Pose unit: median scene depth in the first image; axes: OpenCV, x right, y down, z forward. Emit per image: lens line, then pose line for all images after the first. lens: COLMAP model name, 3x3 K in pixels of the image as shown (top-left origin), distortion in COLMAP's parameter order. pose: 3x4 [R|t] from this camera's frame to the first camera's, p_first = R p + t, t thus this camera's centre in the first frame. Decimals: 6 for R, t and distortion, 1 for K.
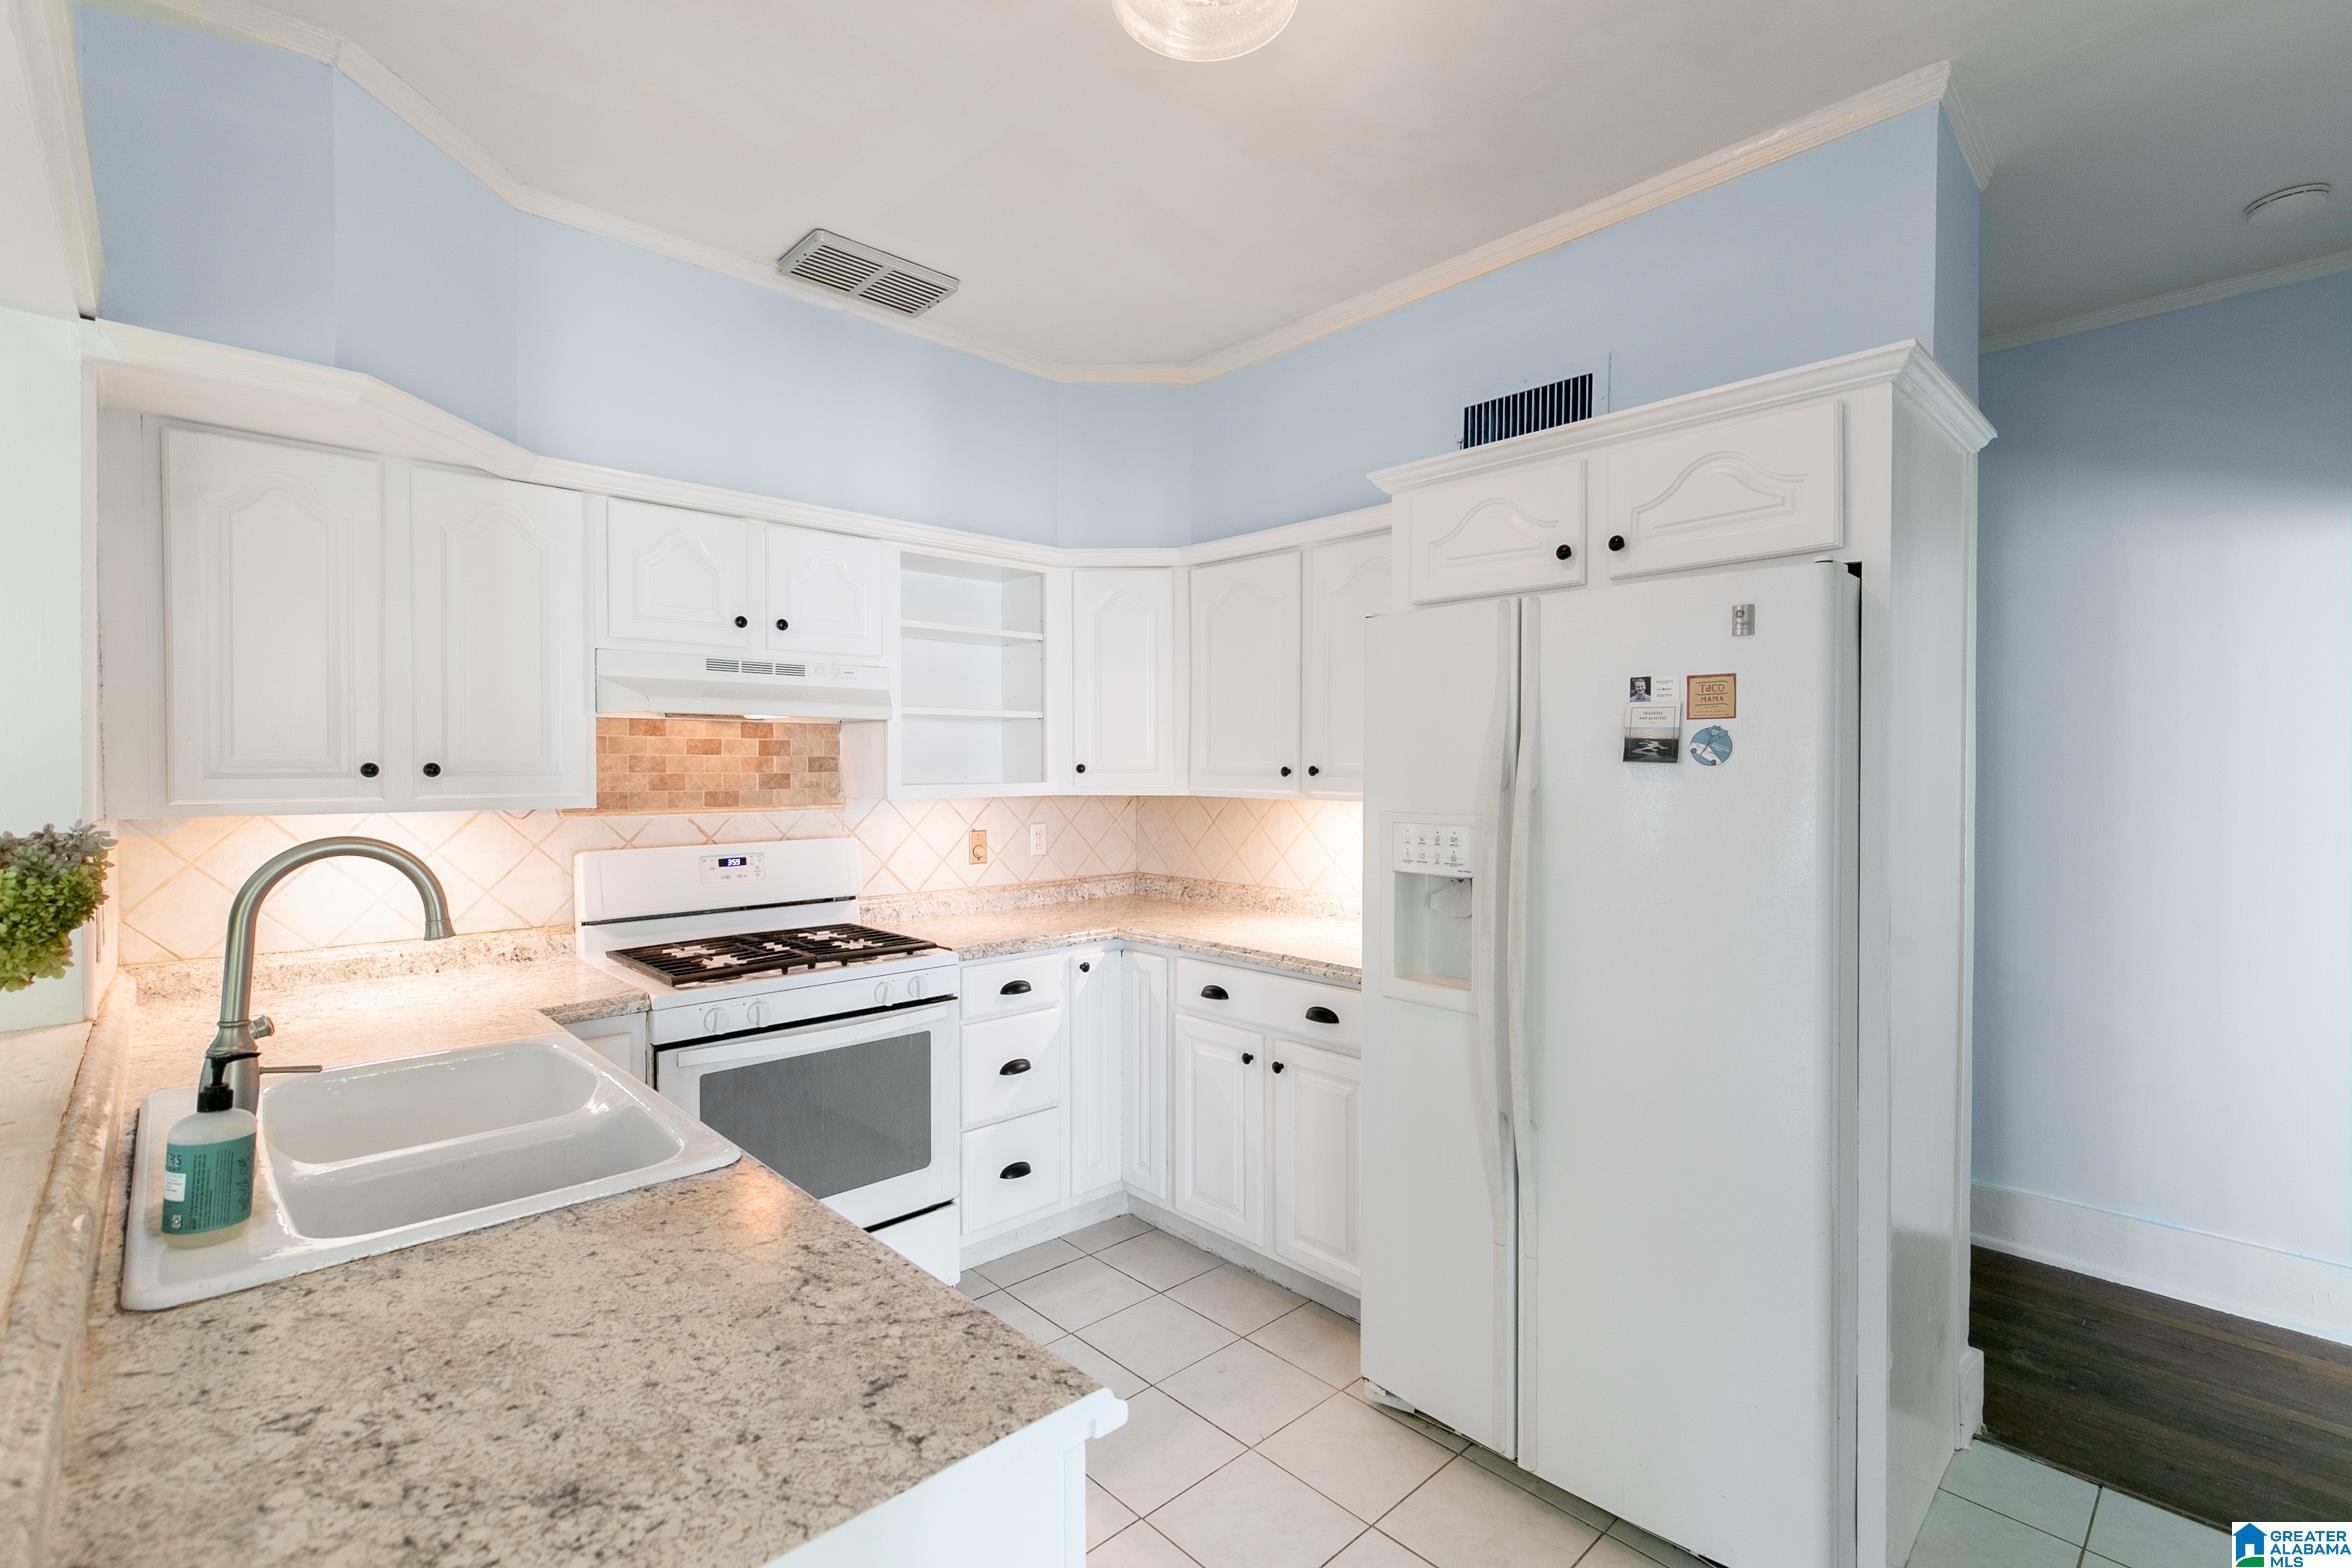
lens RADIAL K [[1052.7, 0, 1169.2], [0, 1052.7, 778.7], [0, 0, 1]] dist [0.011942, -0.002897]
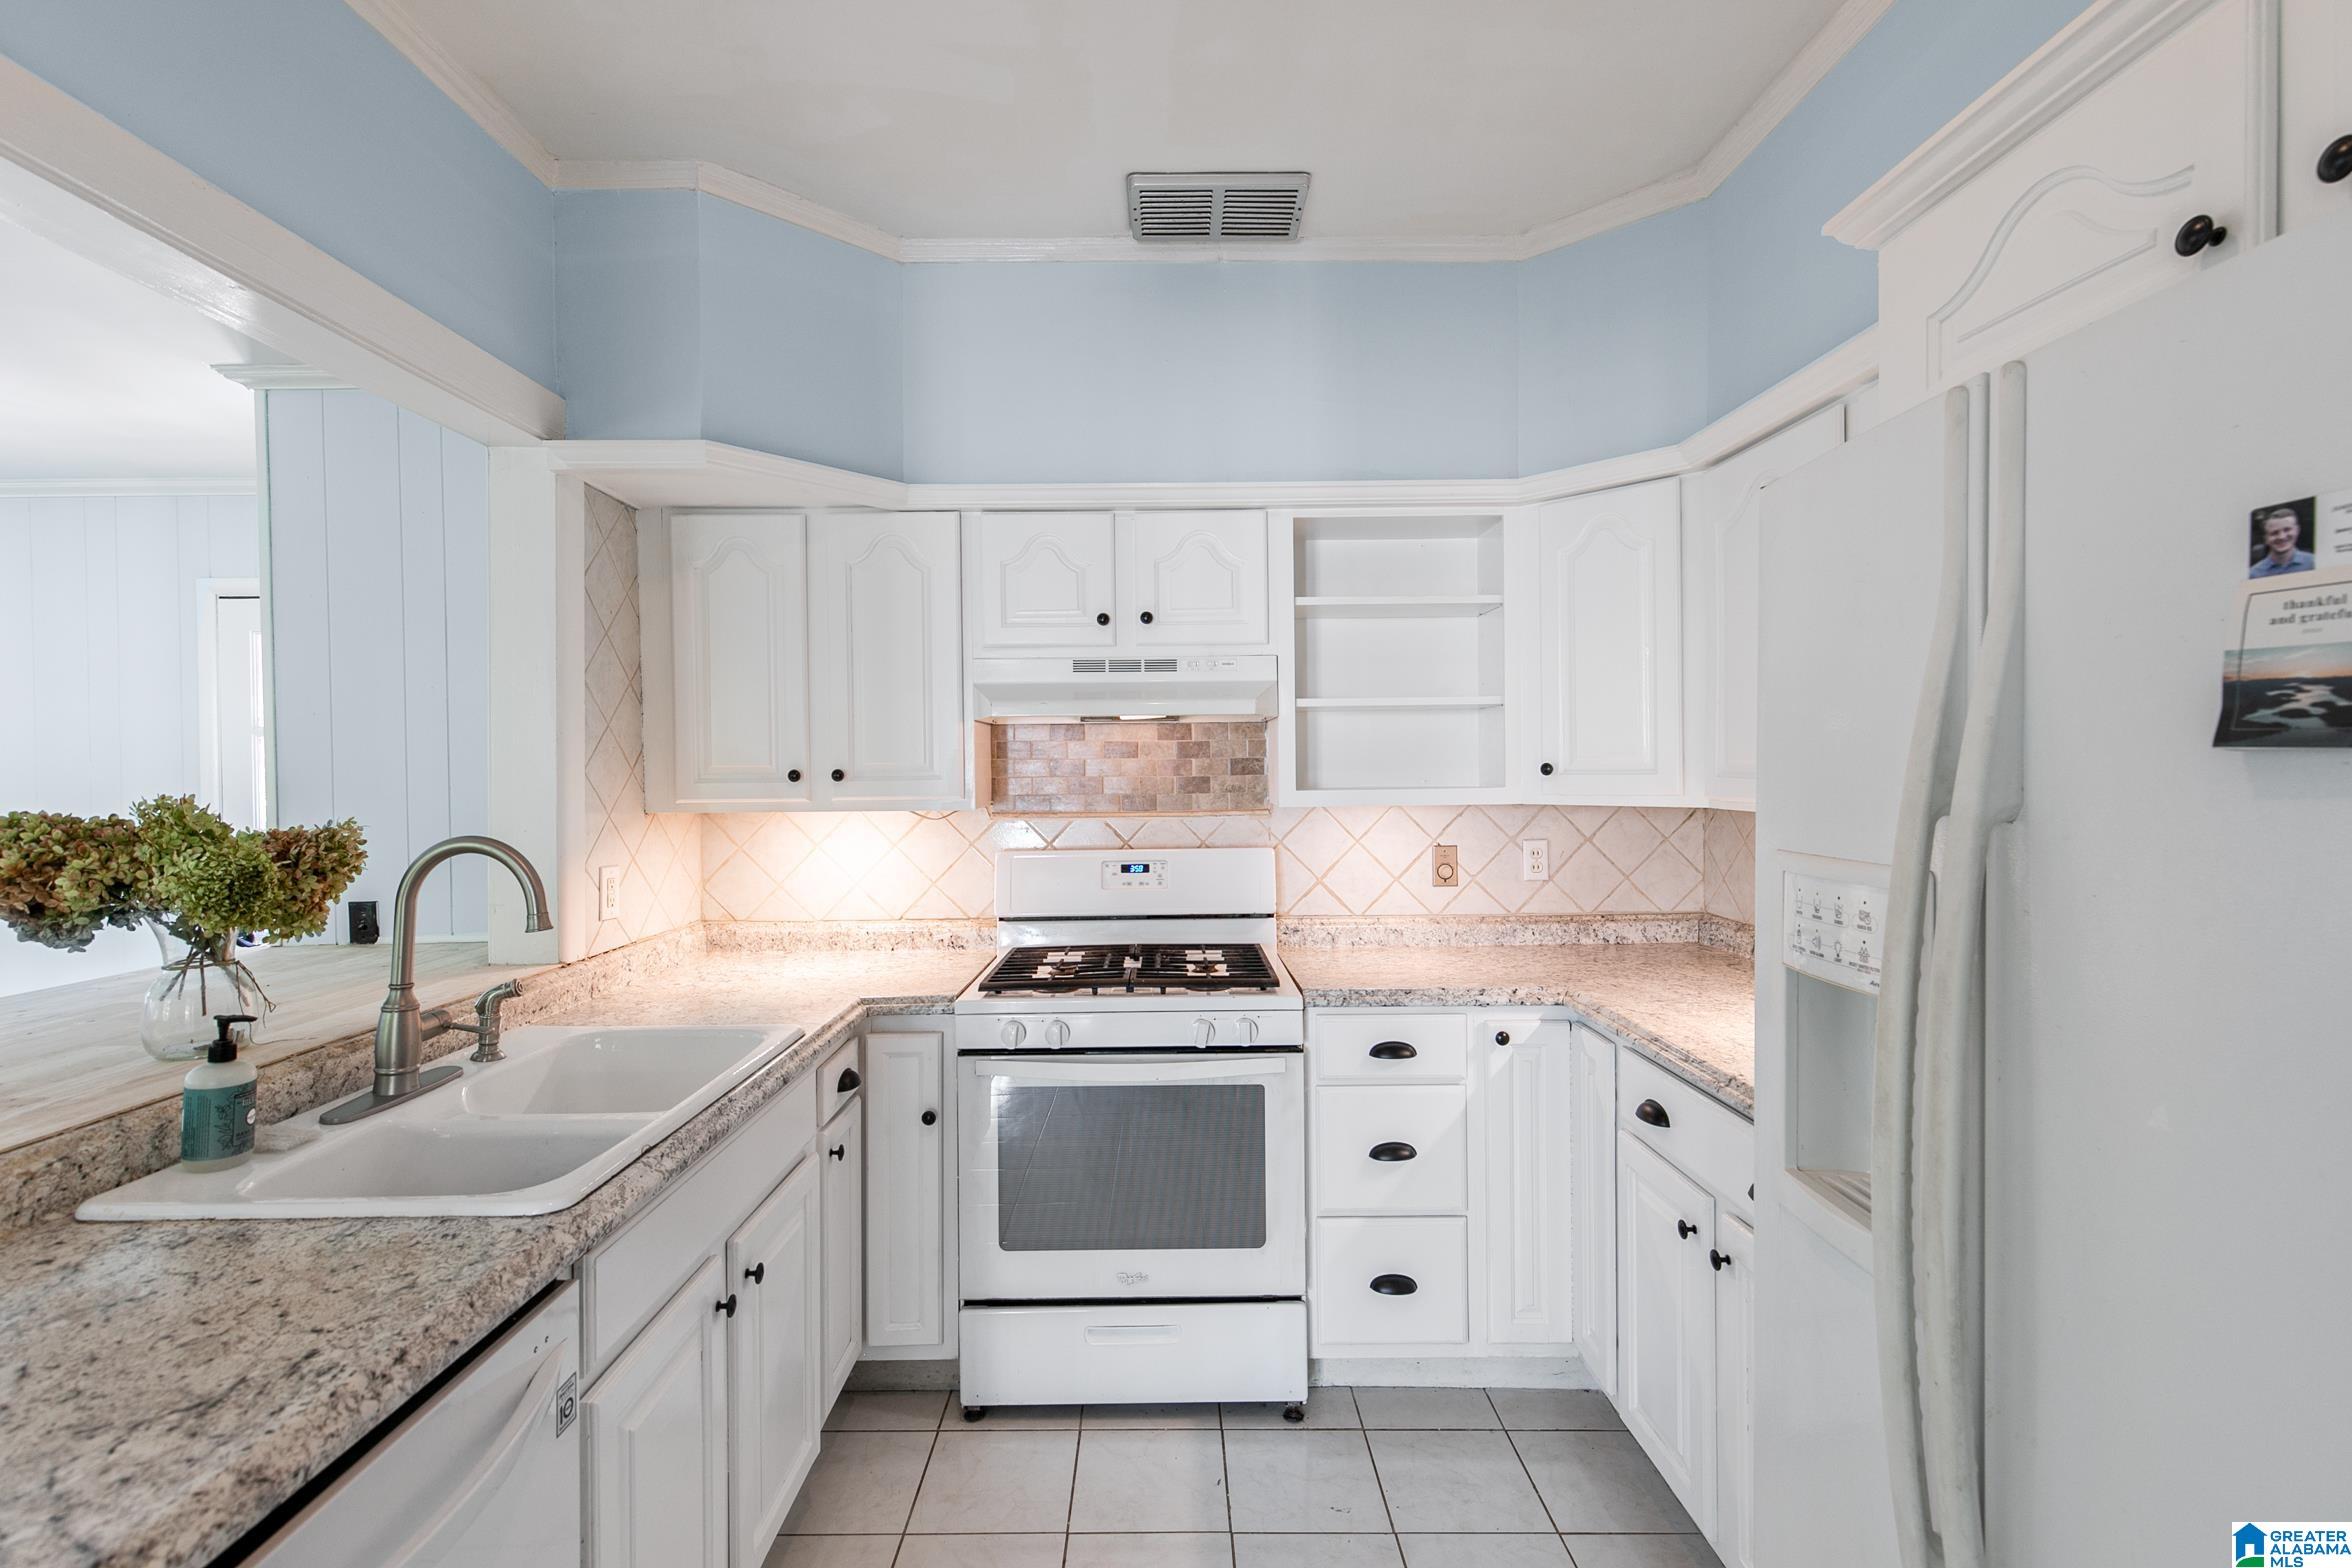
lens RADIAL K [[1052.7, 0, 1169.2], [0, 1052.7, 778.7], [0, 0, 1]] dist [0.011942, -0.002897]
pose [[0.733046, -0.000226, -0.680179, 0.275712], [0.000356, 1.000000, 0.000052, -0.003589], [0.680179, -0.000280, 0.733046, 0.325437]]
